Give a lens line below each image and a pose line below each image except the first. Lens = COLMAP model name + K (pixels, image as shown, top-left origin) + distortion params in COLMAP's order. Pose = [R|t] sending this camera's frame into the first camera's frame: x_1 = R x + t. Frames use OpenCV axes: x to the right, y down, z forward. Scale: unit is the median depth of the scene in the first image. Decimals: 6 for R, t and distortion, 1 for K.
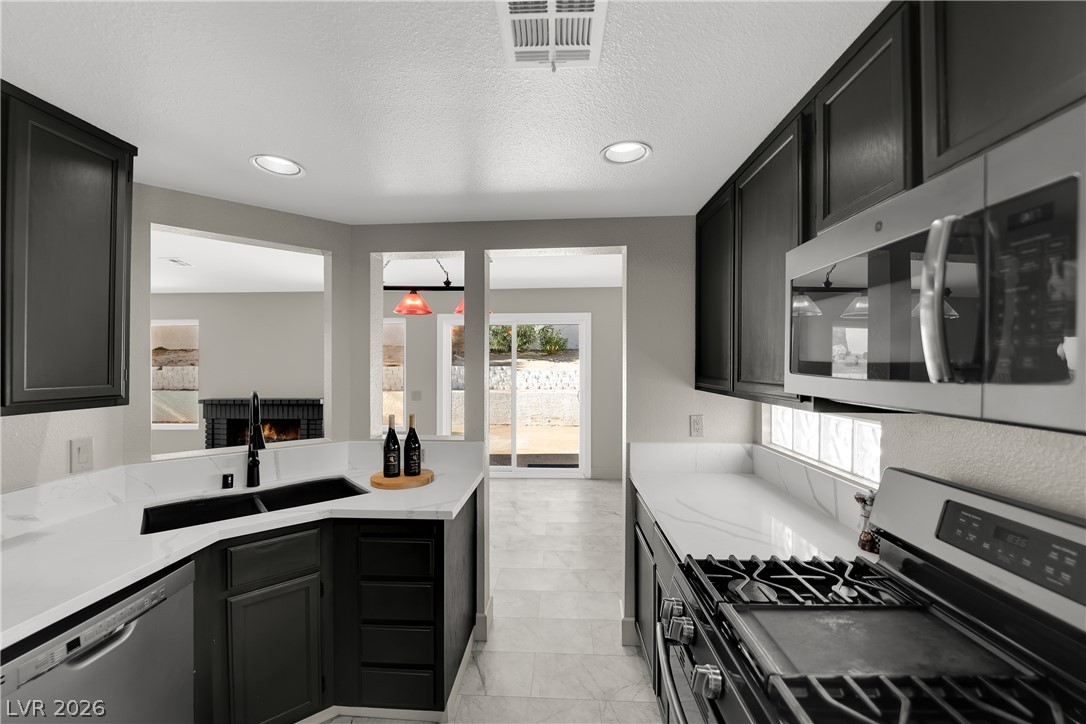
lens RADIAL K [[438.5, 0, 538.8], [0, 438.5, 363.2], [0, 0, 1]] dist [-0.010691, -0.002496]
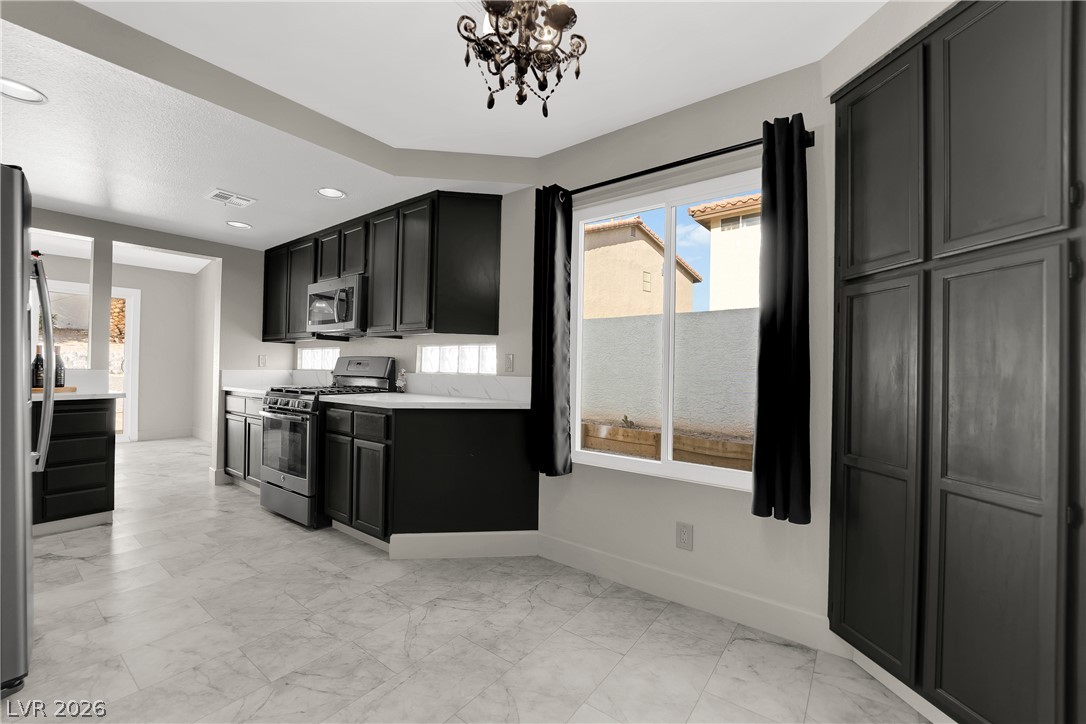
lens RADIAL K [[438.5, 0, 538.8], [0, 438.5, 363.2], [0, 0, 1]] dist [-0.010691, -0.002496]
pose [[0.554943, 0.016235, 0.831730, -0.595055], [-0.016656, 0.999826, -0.008403, 0.161199], [-0.831722, -0.009190, 0.555117, -1.133828]]
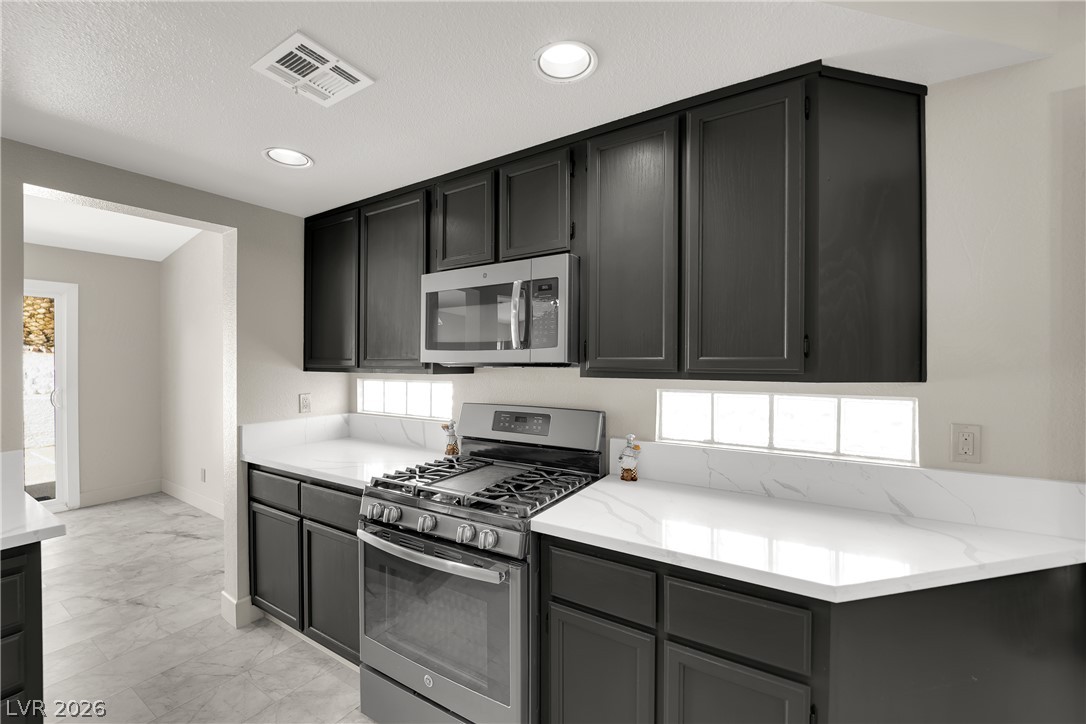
lens RADIAL K [[438.5, 0, 538.8], [0, 438.5, 363.2], [0, 0, 1]] dist [-0.010691, -0.002496]
pose [[0.485828, -0.006372, 0.874031, -0.365592], [0.000303, 0.999975, 0.007121, 0.033869], [-0.874054, -0.003195, 0.485818, -0.091924]]
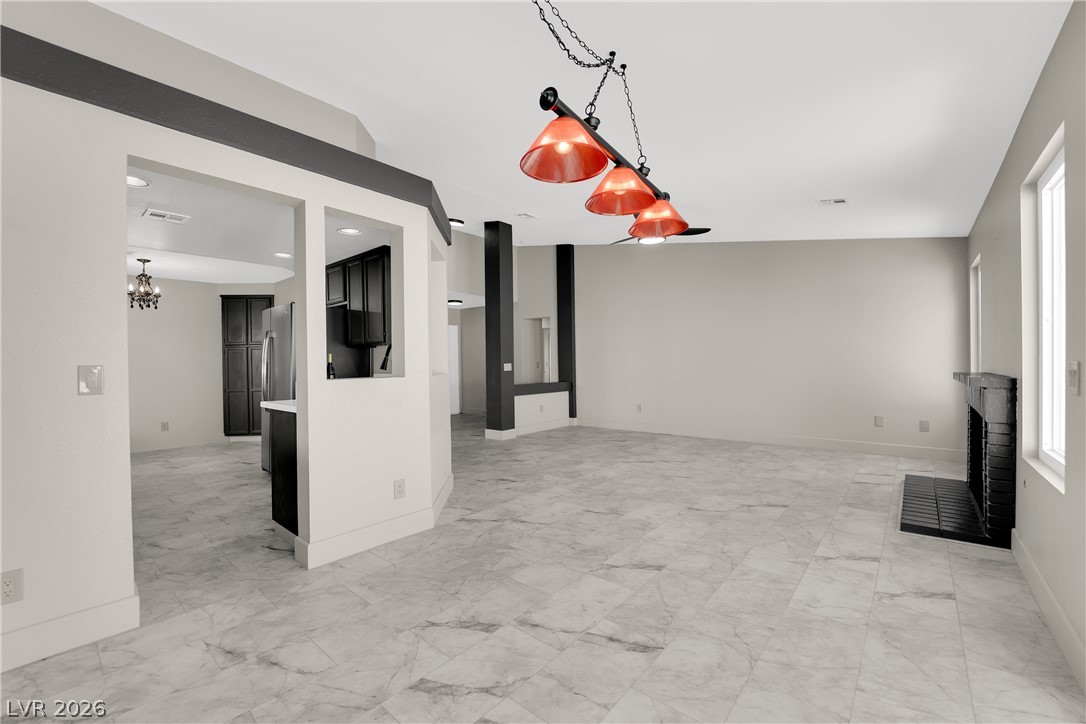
lens RADIAL K [[438.5, 0, 538.8], [0, 438.5, 363.2], [0, 0, 1]] dist [-0.010691, -0.002496]
pose [[-0.612893, 0.011366, -0.790084, 0.411382], [0.017243, 0.999851, 0.001008, 0.157876], [0.789978, -0.013006, -0.612998, 2.402236]]
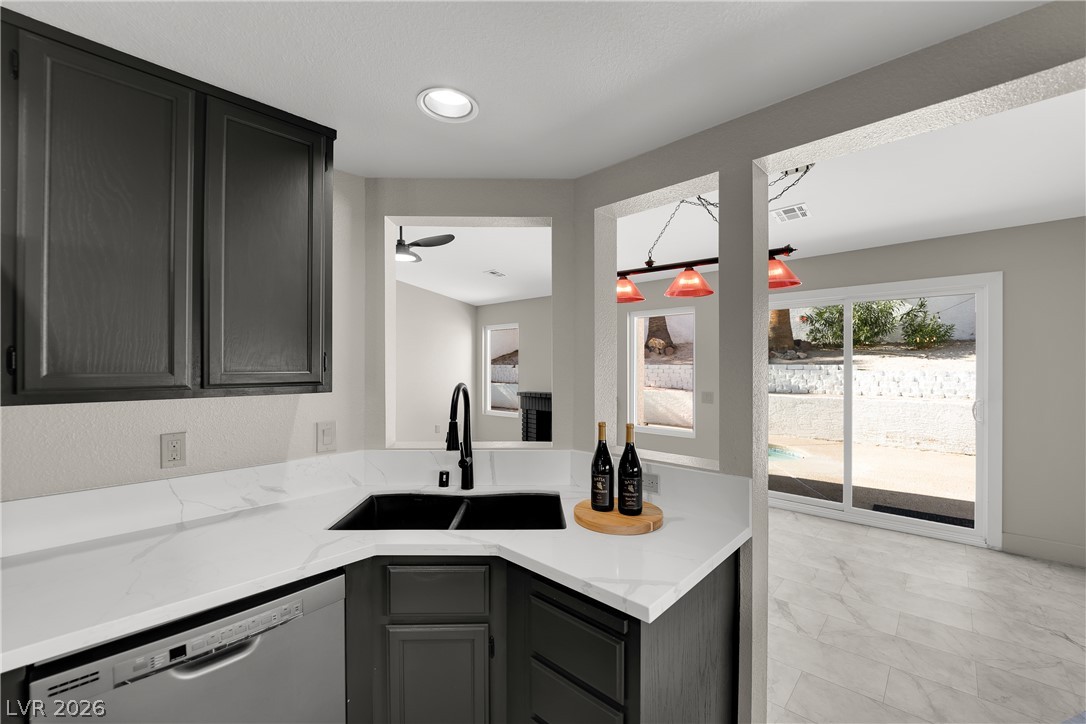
lens RADIAL K [[438.5, 0, 538.8], [0, 438.5, 363.2], [0, 0, 1]] dist [-0.010691, -0.002496]
pose [[0.763699, -0.002346, -0.645569, 0.043310], [0.001748, 0.999997, -0.001567, 0.023609], [0.645571, 0.000068, 0.763701, 0.392062]]
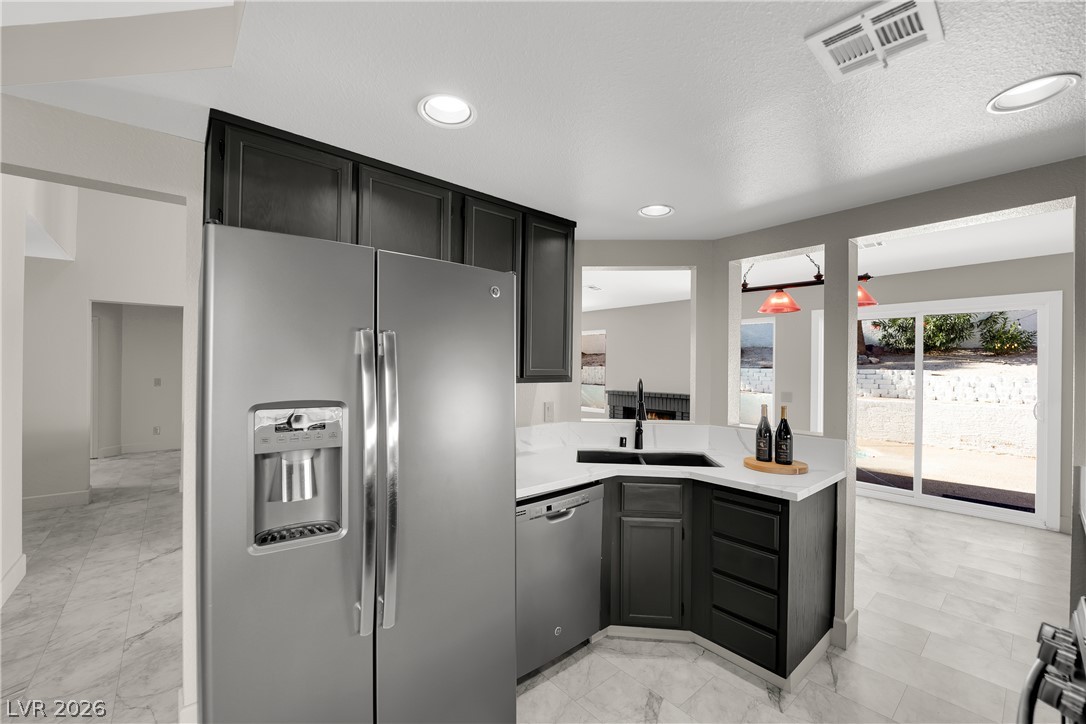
lens RADIAL K [[438.5, 0, 538.8], [0, 438.5, 363.2], [0, 0, 1]] dist [-0.010691, -0.002496]
pose [[0.687963, 0.003917, -0.725735, 0.113352], [-0.009846, 0.999944, -0.003937, 0.024217], [0.725679, 0.009854, 0.687963, -0.156647]]
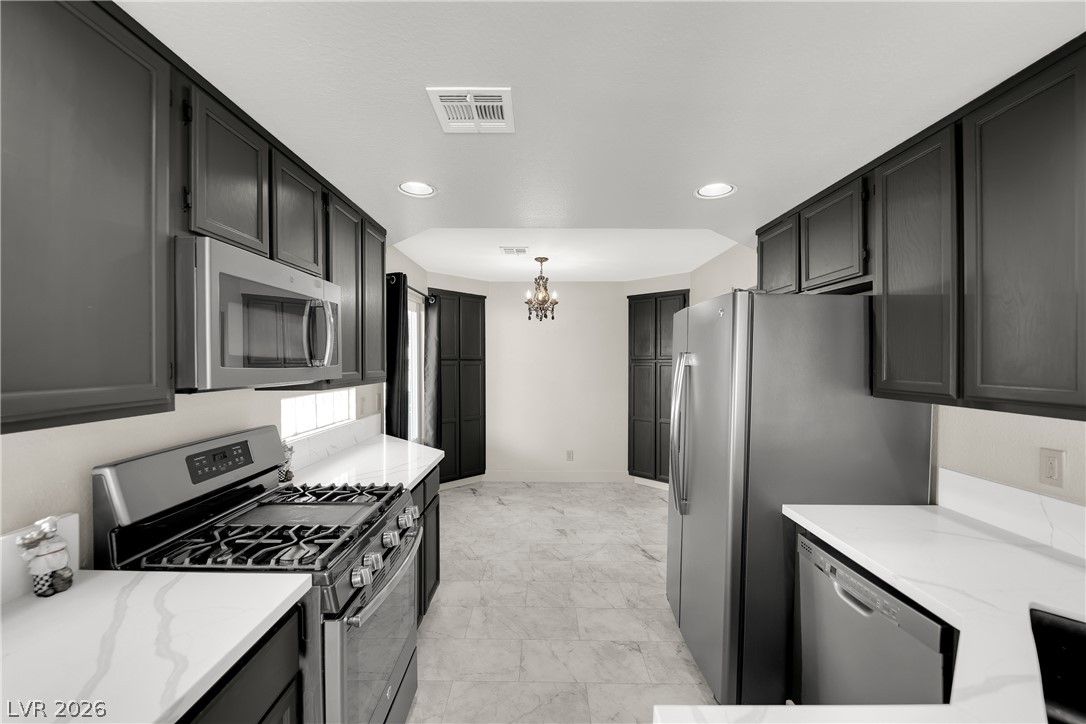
lens RADIAL K [[438.5, 0, 538.8], [0, 438.5, 363.2], [0, 0, 1]] dist [-0.010691, -0.002496]
pose [[-0.998957, -0.002395, -0.045591, -0.052590], [-0.002561, 0.999990, 0.003573, 0.004434], [0.045582, 0.003686, -0.998954, 1.138769]]
